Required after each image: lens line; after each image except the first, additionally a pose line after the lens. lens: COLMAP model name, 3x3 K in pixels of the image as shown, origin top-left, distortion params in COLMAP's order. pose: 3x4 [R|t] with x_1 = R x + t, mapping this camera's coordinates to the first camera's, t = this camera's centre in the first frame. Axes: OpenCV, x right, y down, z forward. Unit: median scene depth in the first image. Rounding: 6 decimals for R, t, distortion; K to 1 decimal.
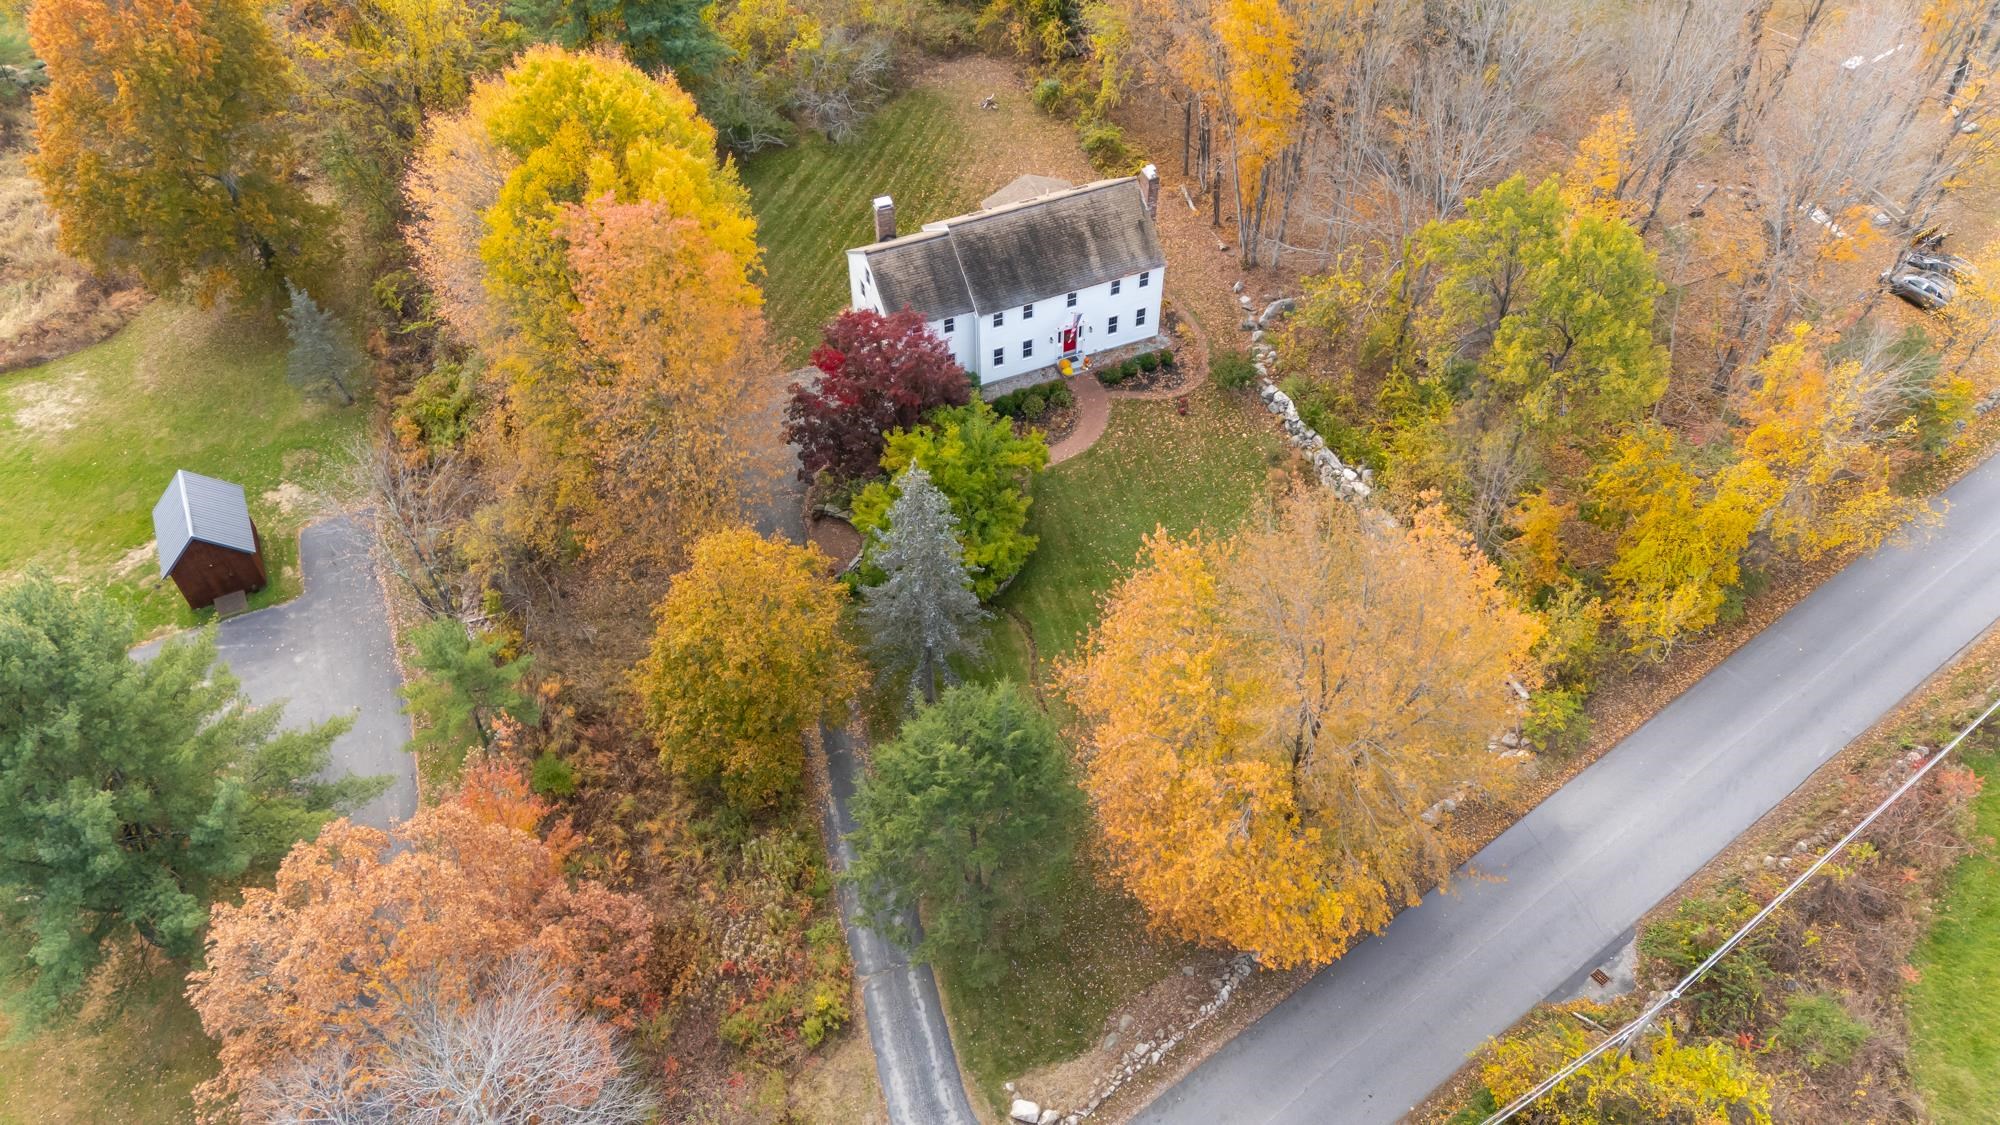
lens RADIAL K [[1435.3, 0, 1002.0], [0, 1435.3, 569.3], [0, 0, 1]] dist [0.057567, -0.004951]
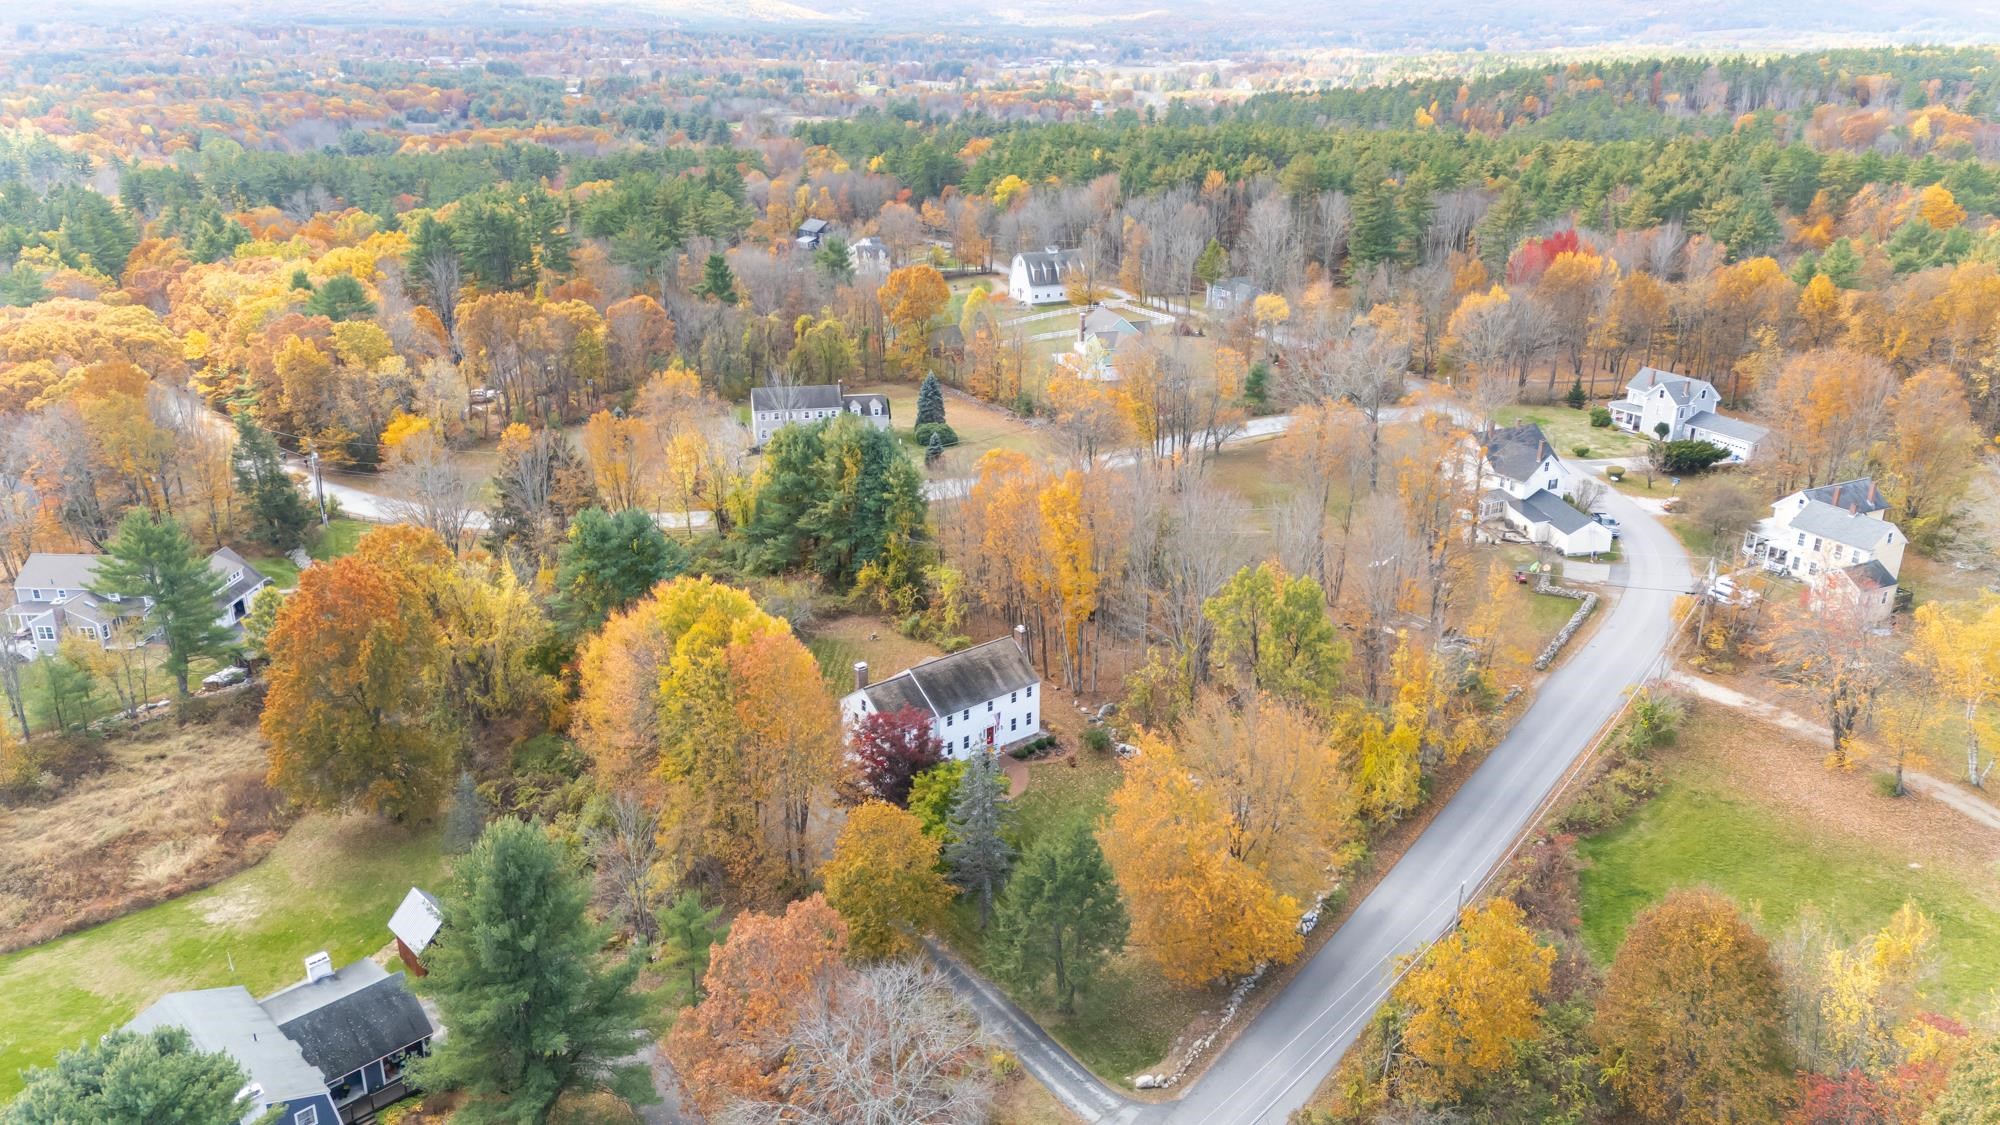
lens RADIAL K [[1435.3, 0, 998.0], [0, 1435.3, 559.8], [0, 0, 1]] dist [0.057567, -0.004951]
pose [[0.958680, -0.094596, 0.268298, -0.345640], [0.210541, 0.870175, -0.445497, 0.370353], [-0.191324, 0.483577, 0.854136, -0.414396]]
